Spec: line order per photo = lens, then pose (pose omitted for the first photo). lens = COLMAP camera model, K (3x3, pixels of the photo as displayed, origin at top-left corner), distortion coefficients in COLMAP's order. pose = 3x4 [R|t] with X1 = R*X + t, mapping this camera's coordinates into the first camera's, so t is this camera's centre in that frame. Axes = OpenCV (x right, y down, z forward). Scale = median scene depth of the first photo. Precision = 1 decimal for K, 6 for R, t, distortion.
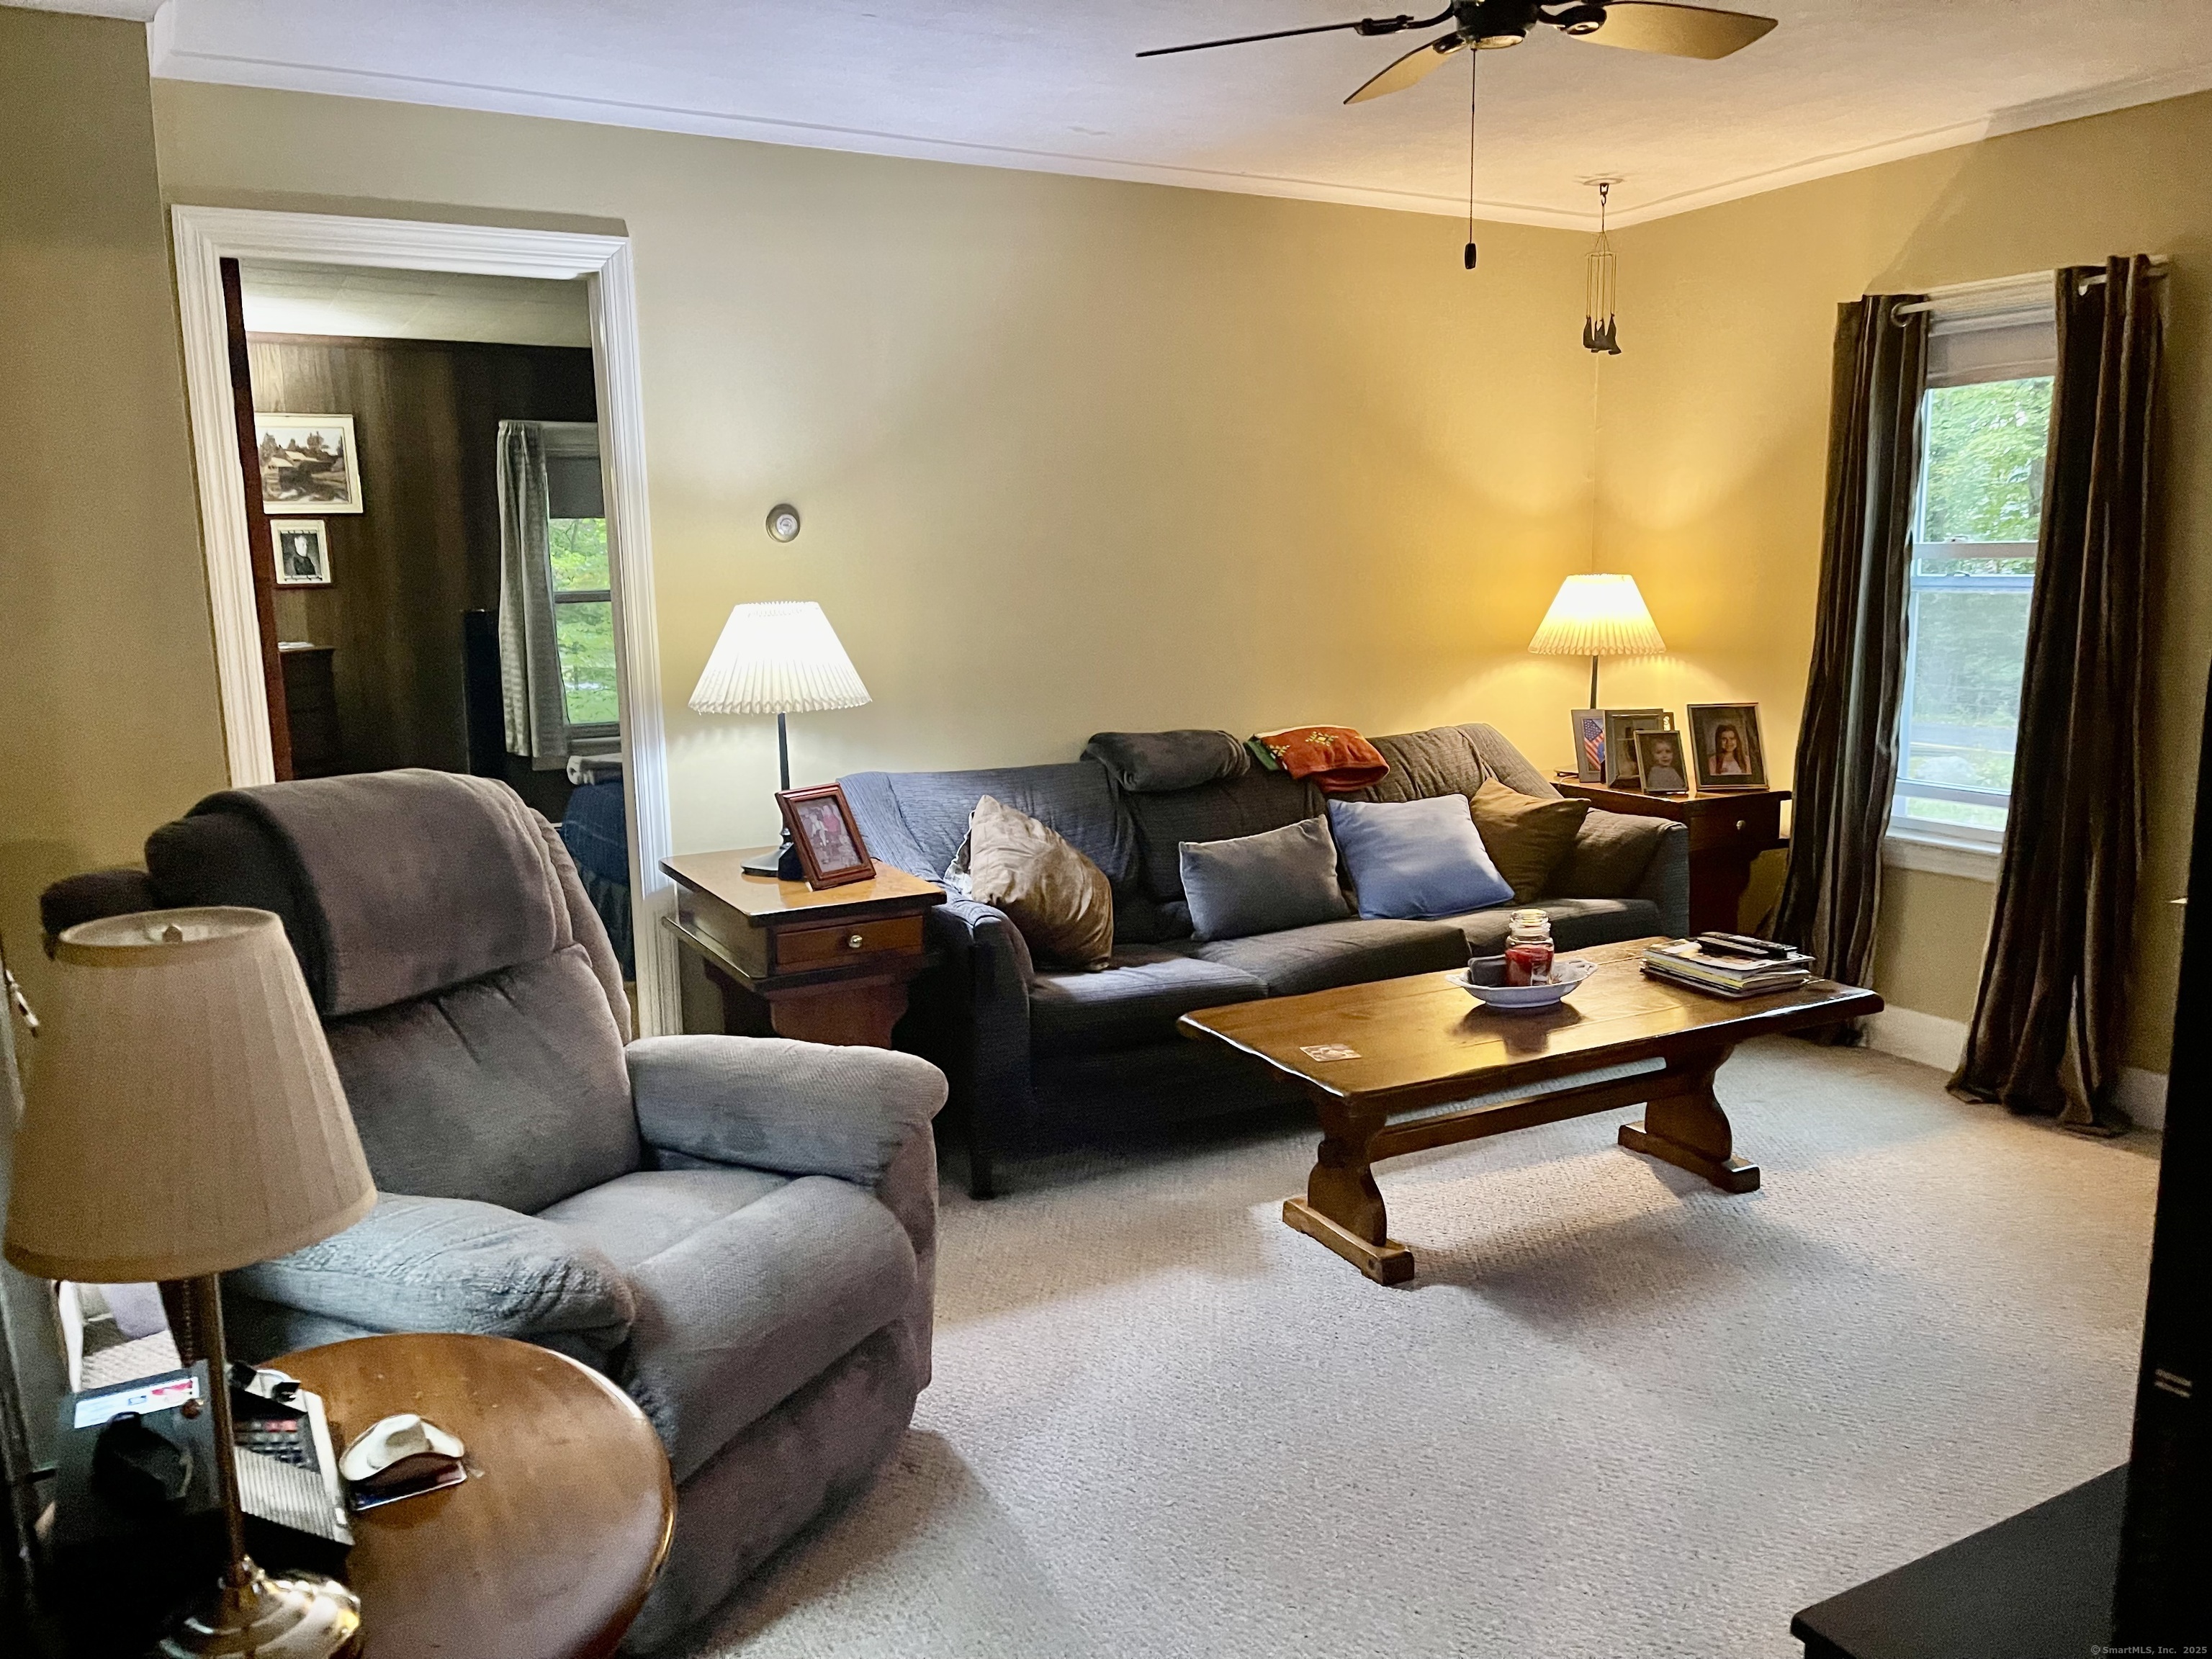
lens RADIAL K [[1699.6, 0, 1107.8], [0, 1699.6, 848.7], [0, 0, 1]] dist [0.119970, -0.204258]
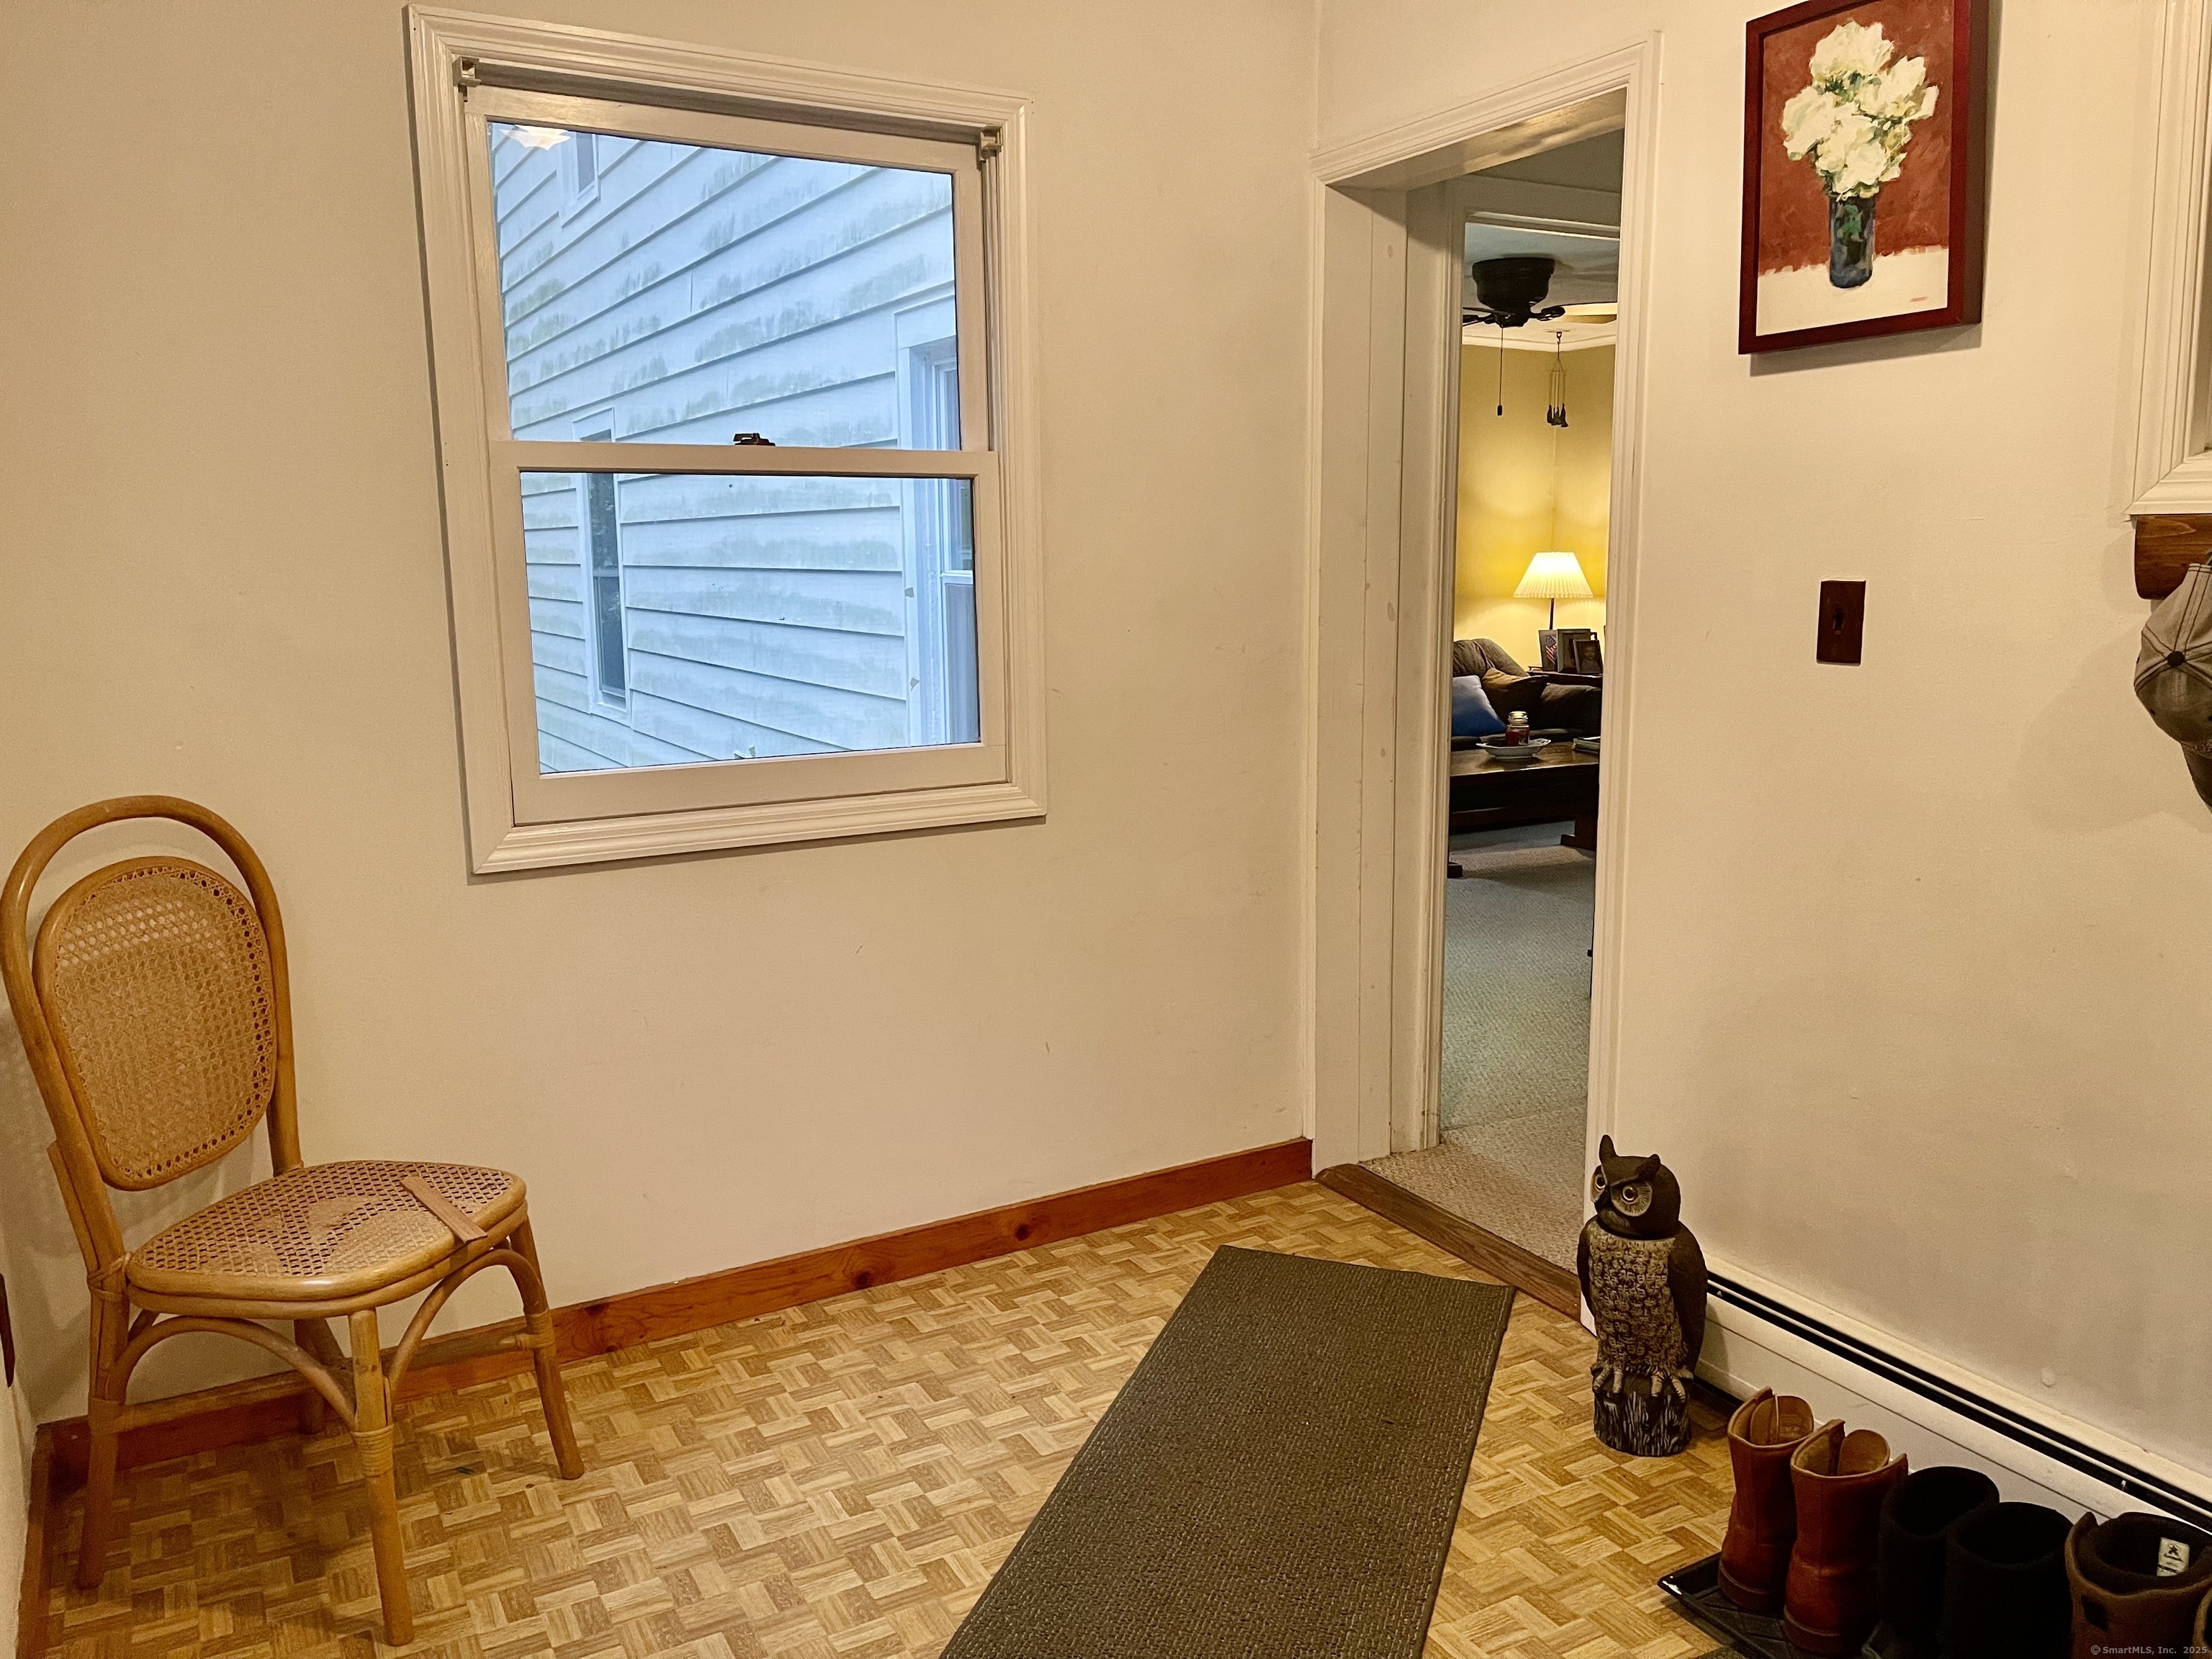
lens RADIAL K [[1699.6, 0, 1107.8], [0, 1699.6, 848.7], [0, 0, 1]] dist [0.119970, -0.204258]
pose [[0.999738, 0.005237, 0.022297, -0.212363], [-0.005420, 0.999952, 0.008176, 0.135027], [-0.022253, -0.008295, 0.999718, -0.760089]]
